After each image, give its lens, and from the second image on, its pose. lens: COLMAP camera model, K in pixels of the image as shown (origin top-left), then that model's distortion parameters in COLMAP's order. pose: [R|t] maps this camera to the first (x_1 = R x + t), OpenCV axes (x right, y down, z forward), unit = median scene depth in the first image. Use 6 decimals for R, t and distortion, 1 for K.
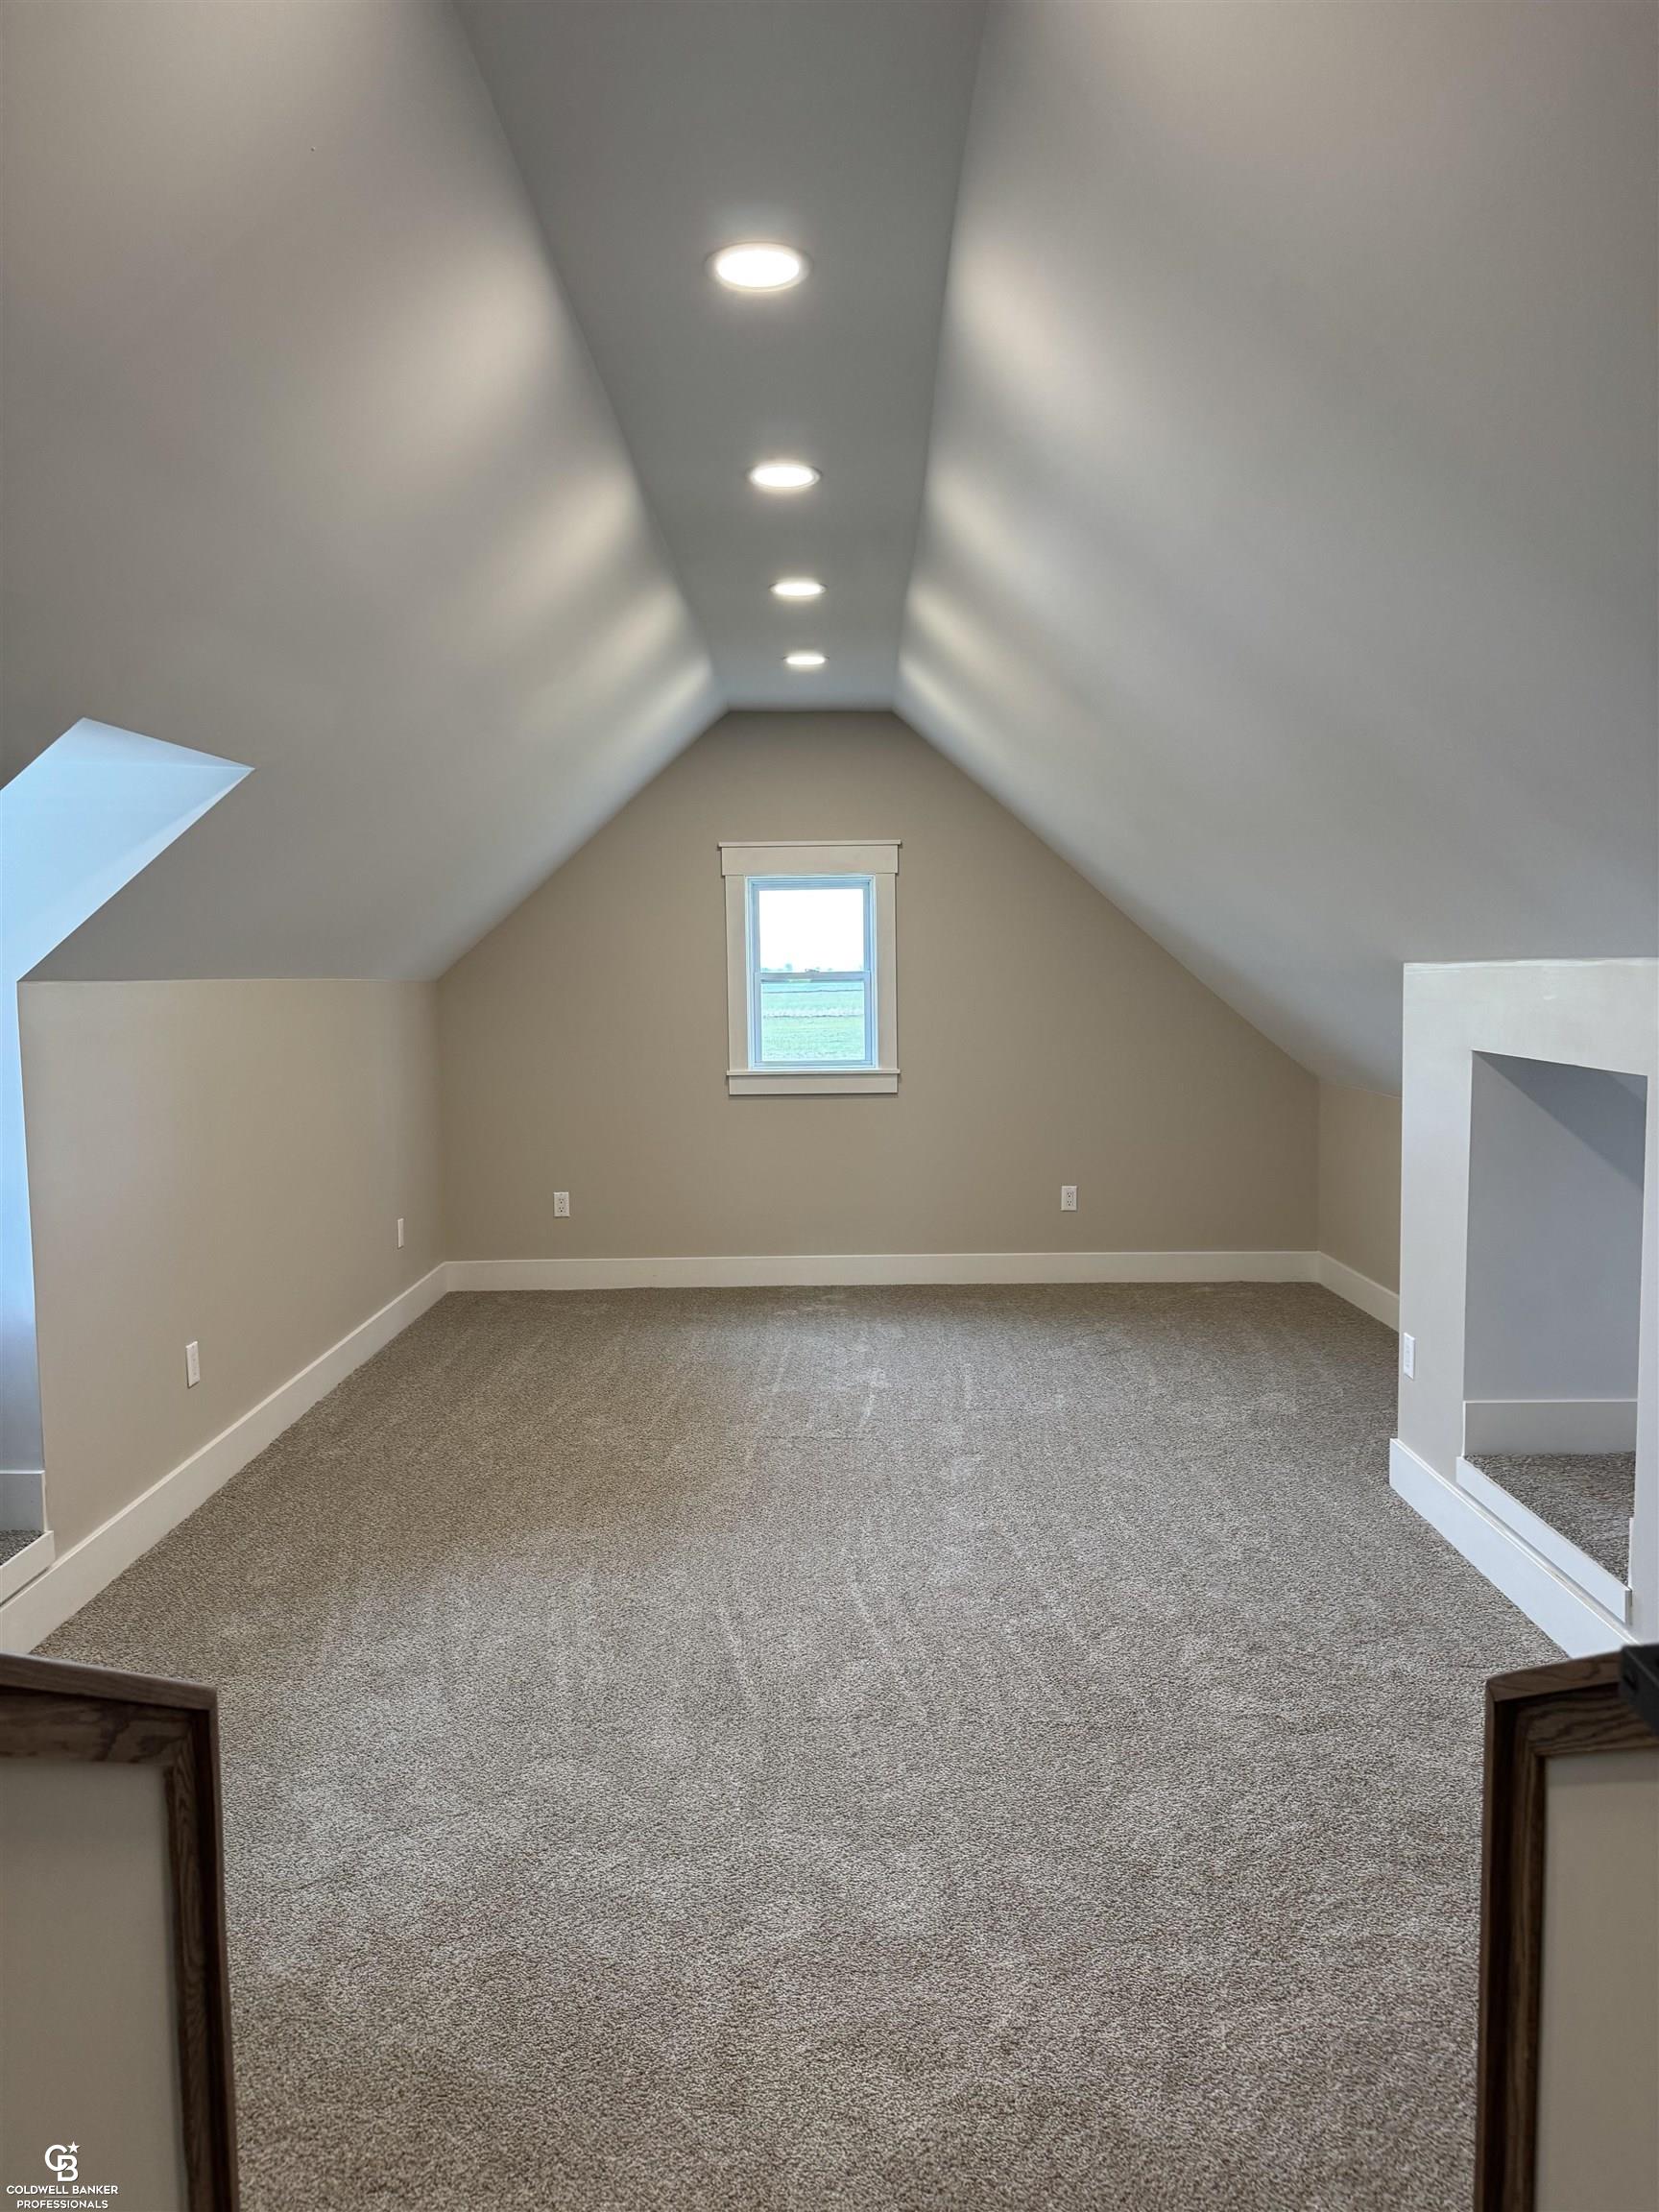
lens RADIAL K [[1564.0, 0, 820.1], [0, 1564.0, 1115.3], [0, 0, 1]] dist [0.184305, -0.295881]
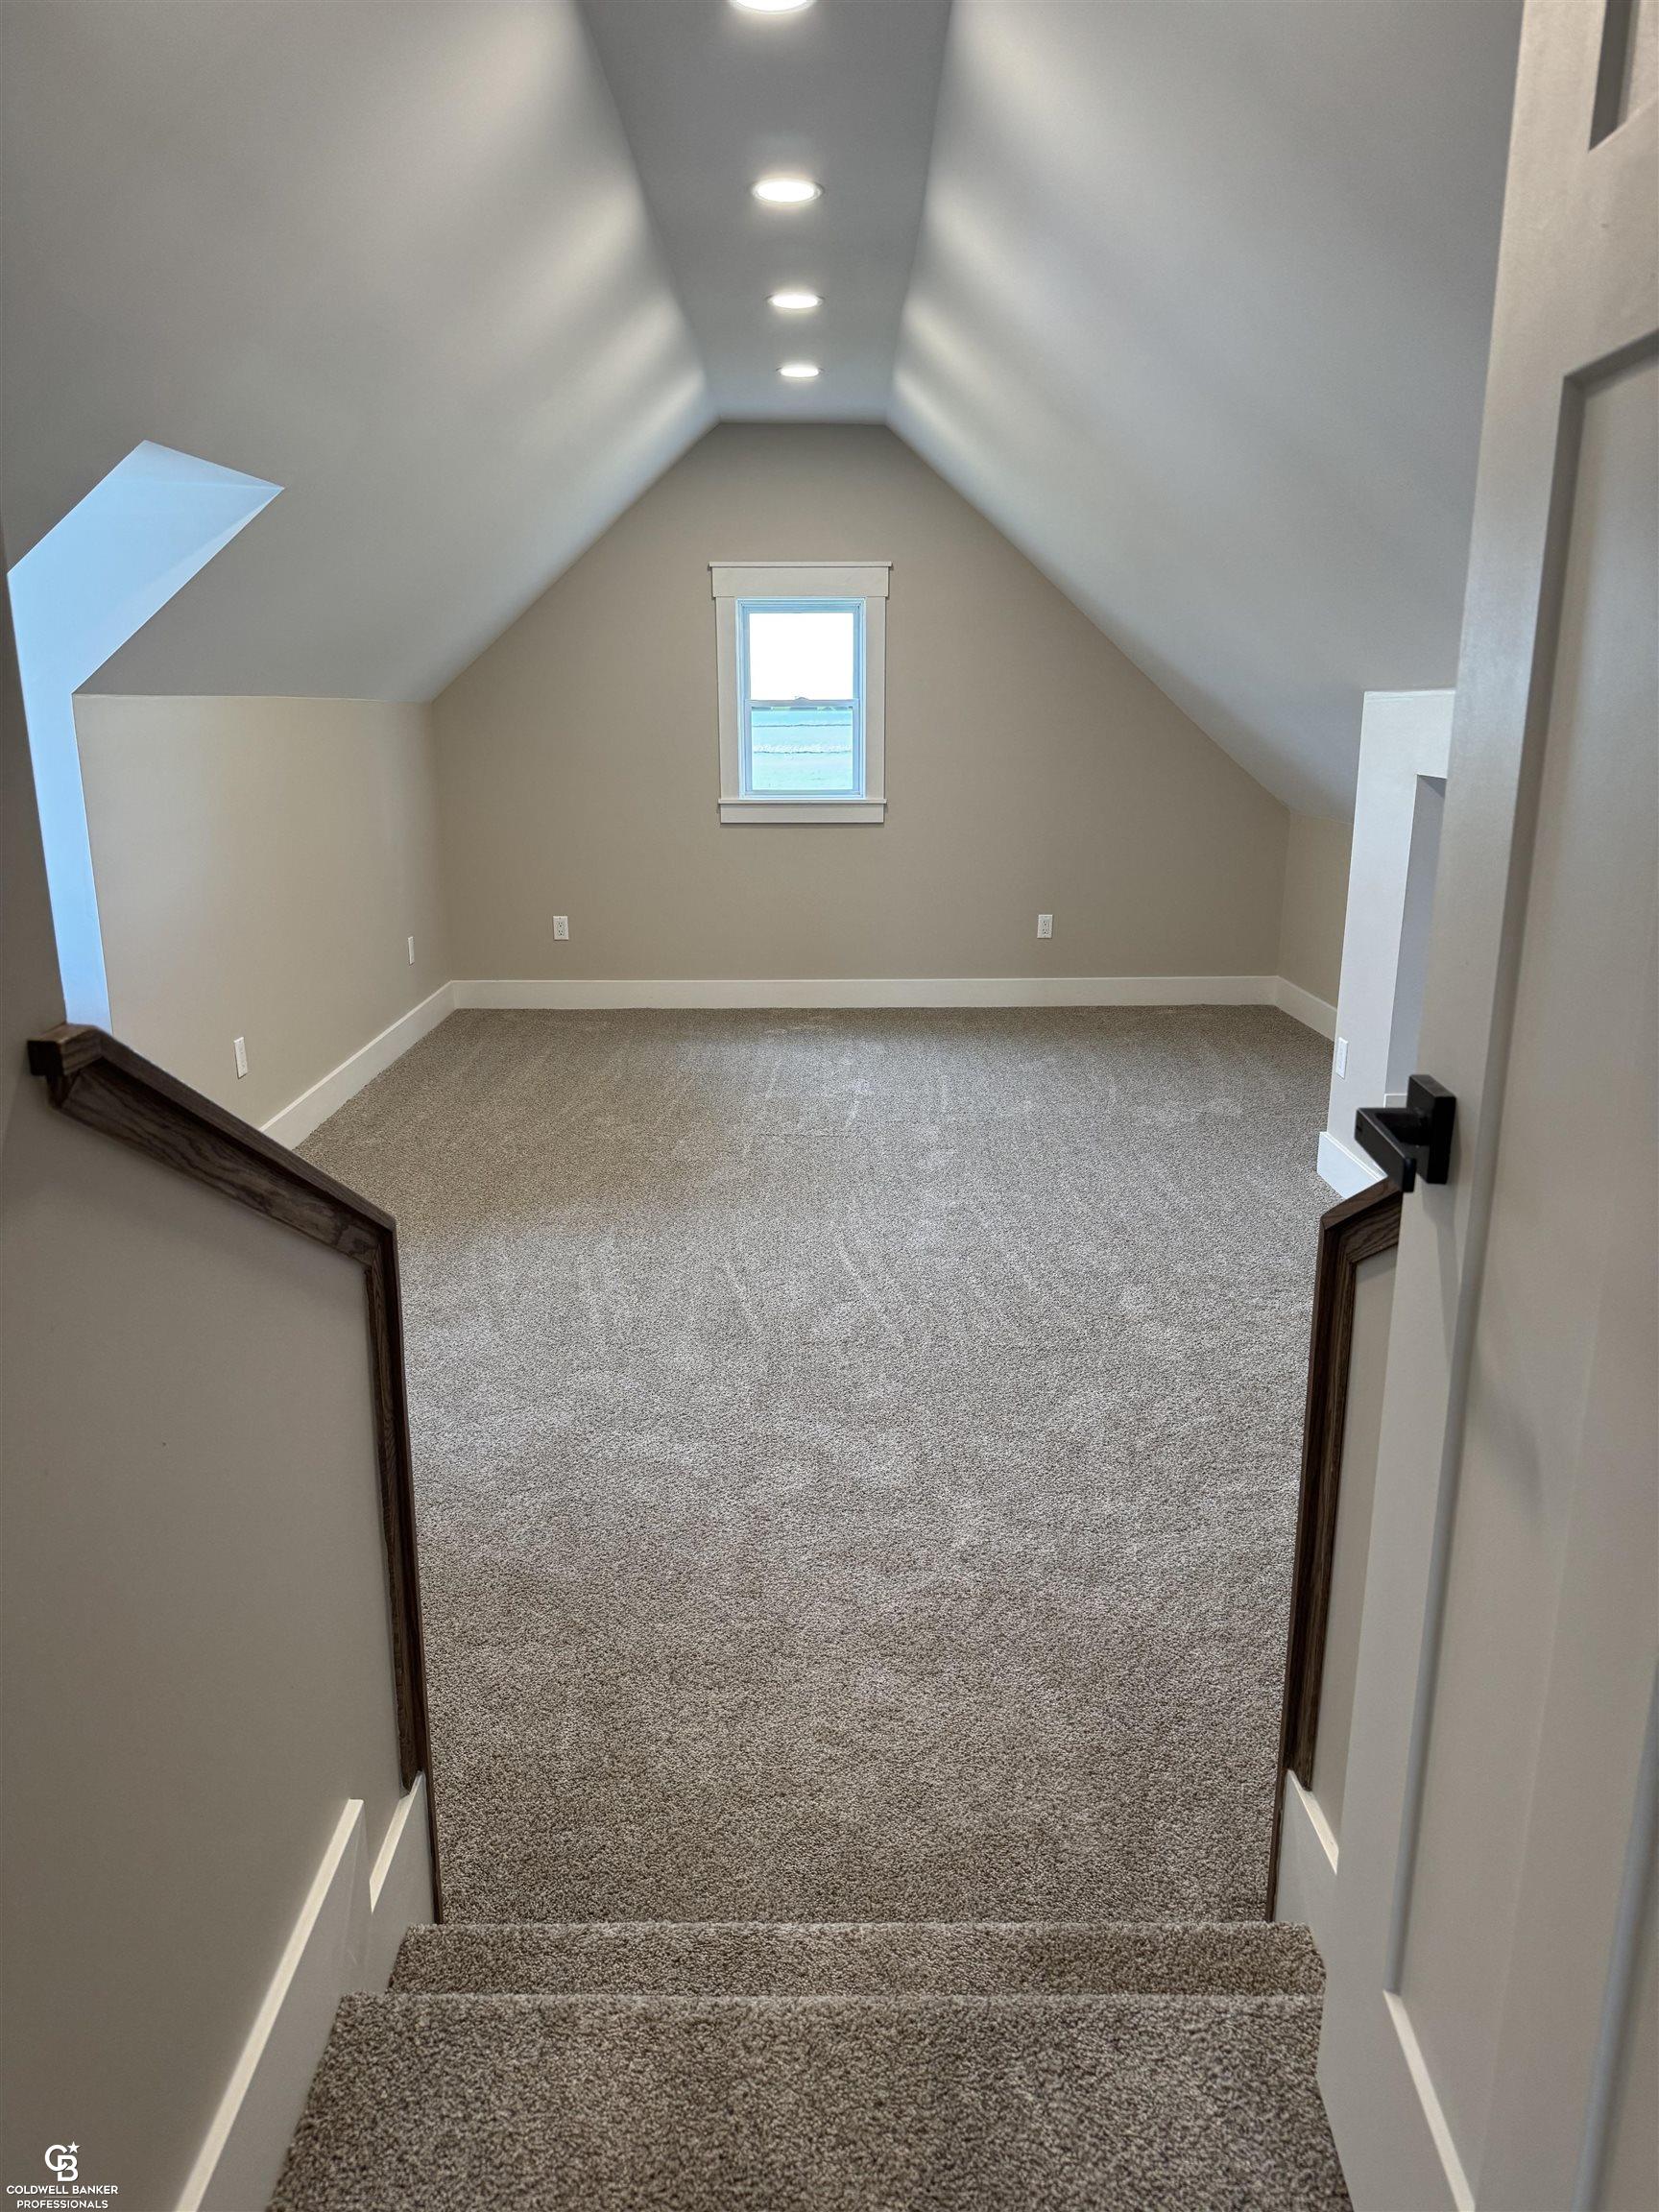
lens RADIAL K [[1564.0, 0, 820.1], [0, 1564.0, 1115.3], [0, 0, 1]] dist [0.184305, -0.295881]
pose [[0.999875, 0.006787, 0.014274, -0.008390], [-0.009004, 0.986836, 0.161474, 0.012502], [-0.012990, -0.161582, 0.986774, -0.080052]]
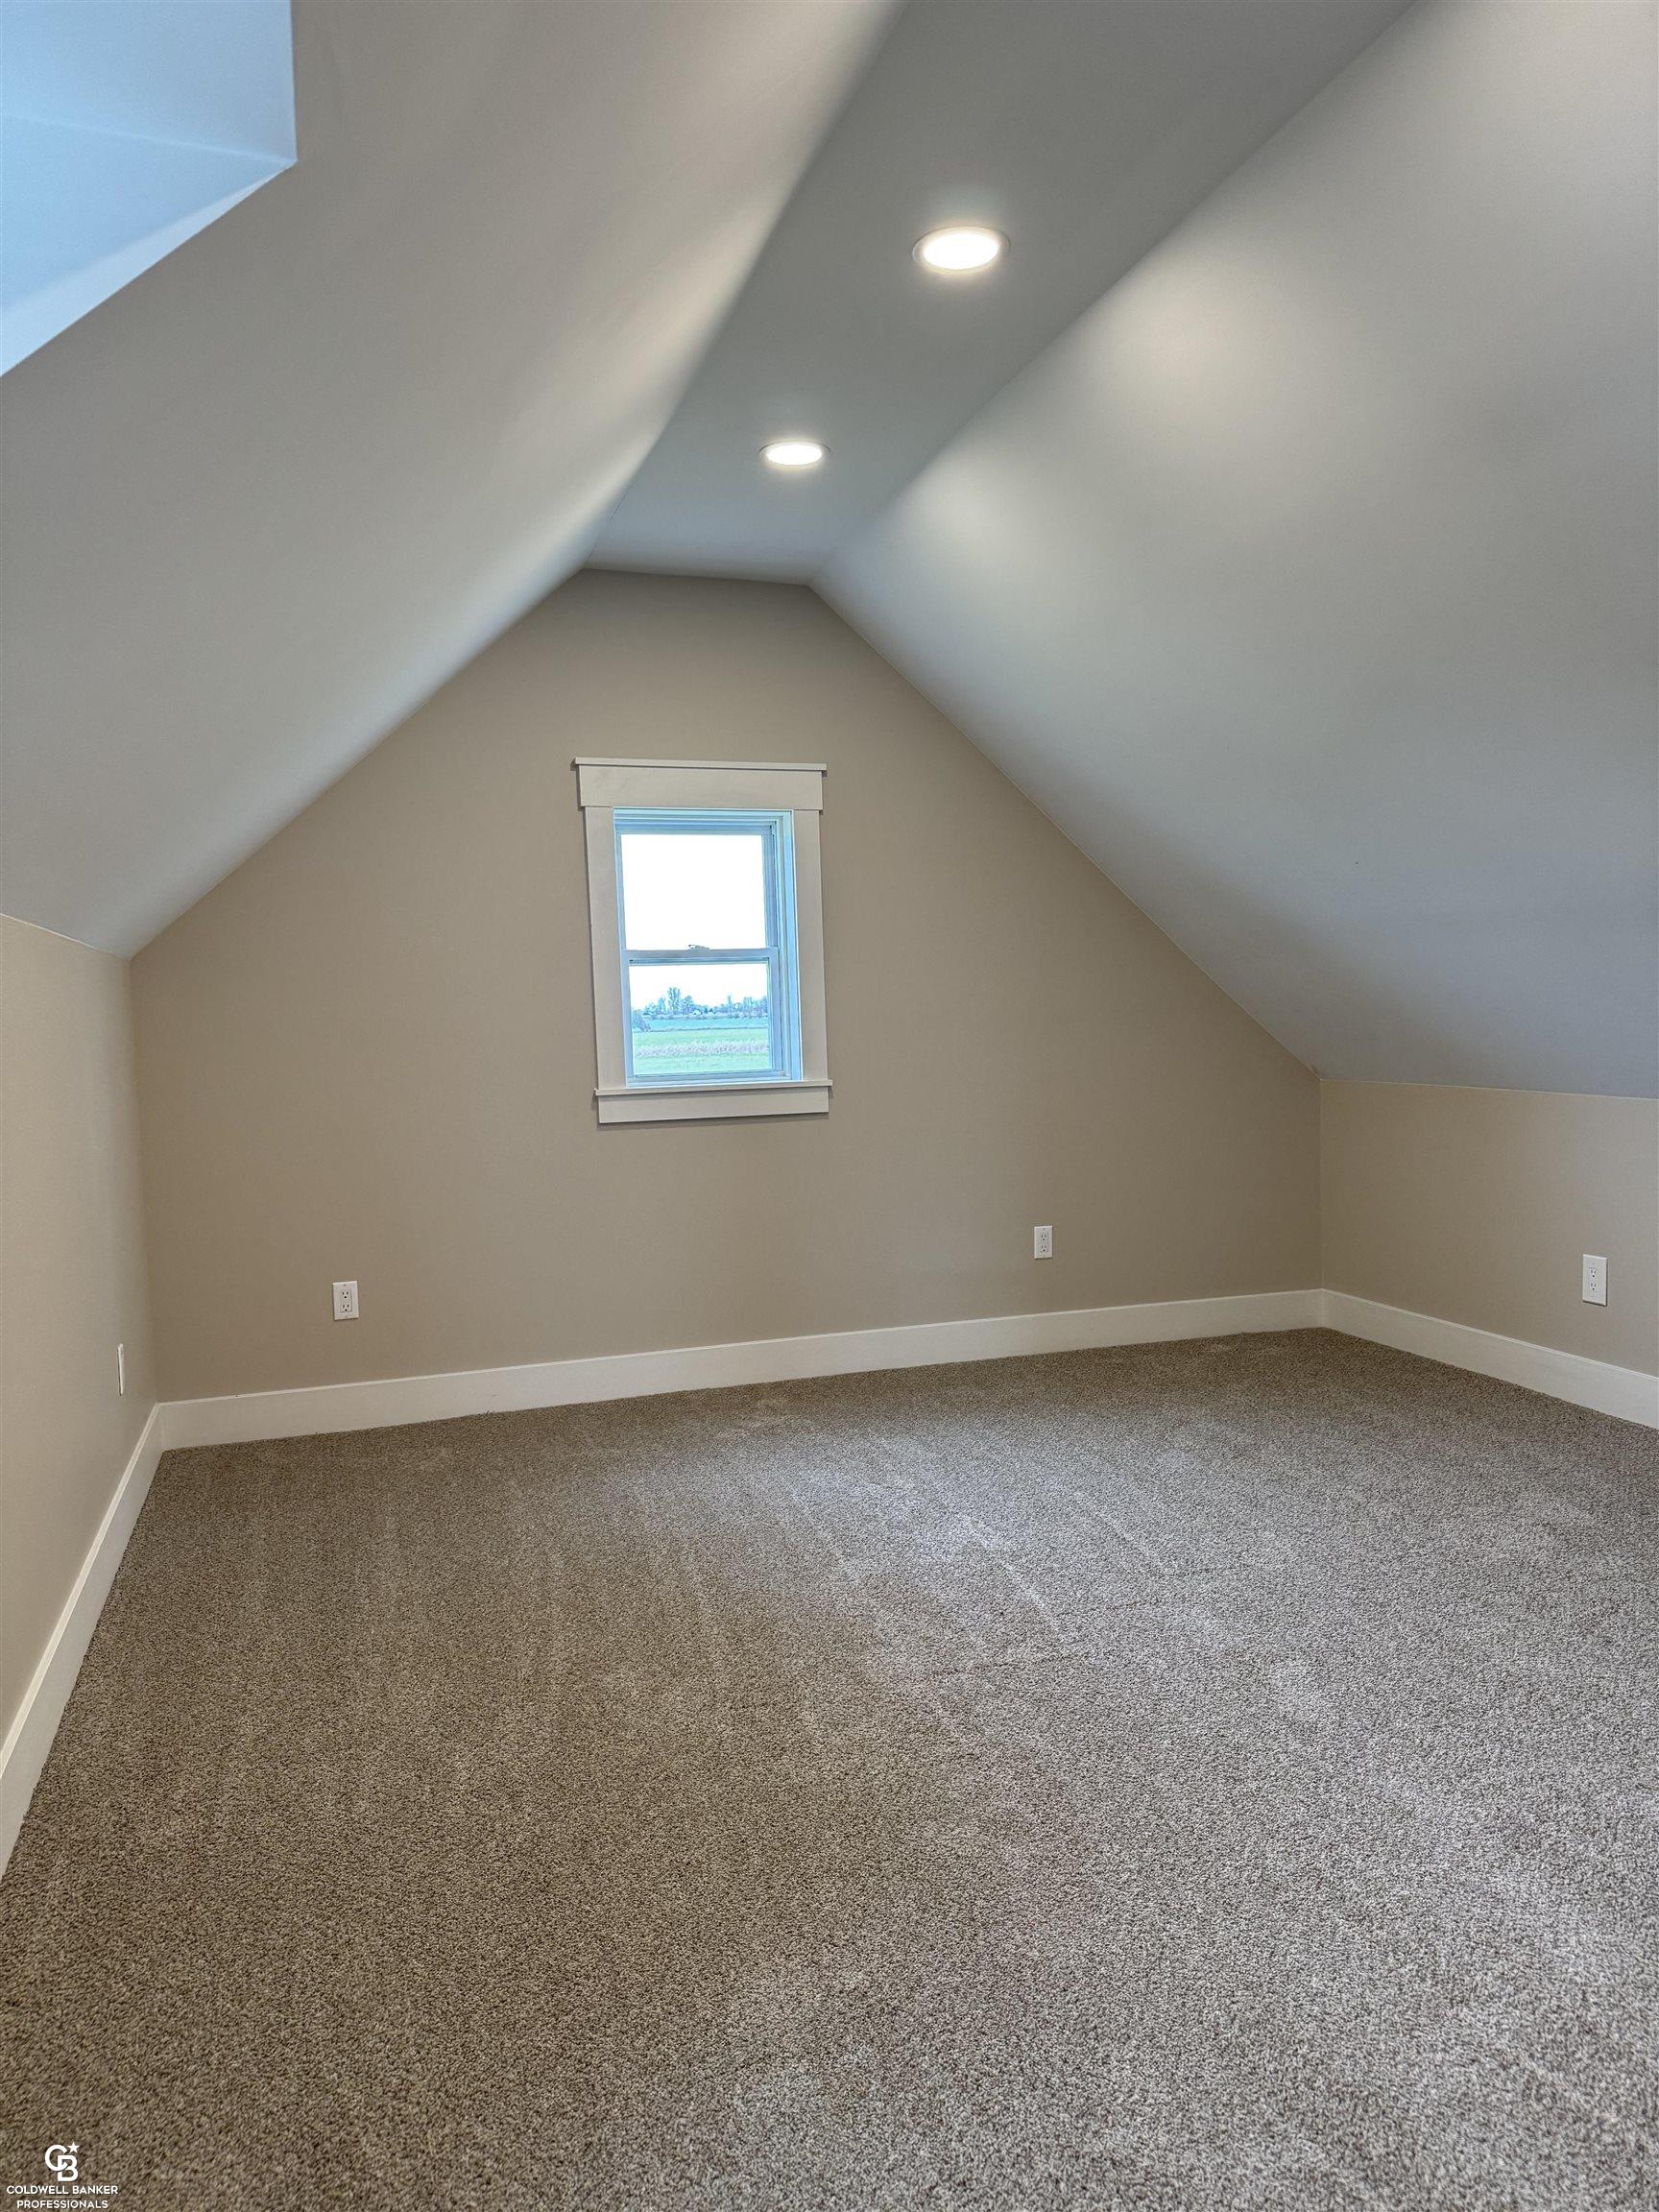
lens RADIAL K [[1581.0, 0, 857.9], [0, 1581.0, 1122.1], [0, 0, 1]] dist [0.081984, -0.119811]
pose [[0.947404, -0.037911, 0.317788, -0.236934], [0.045317, 0.998845, -0.015943, 0.003642], [-0.316817, 0.029506, 0.948028, 0.413567]]
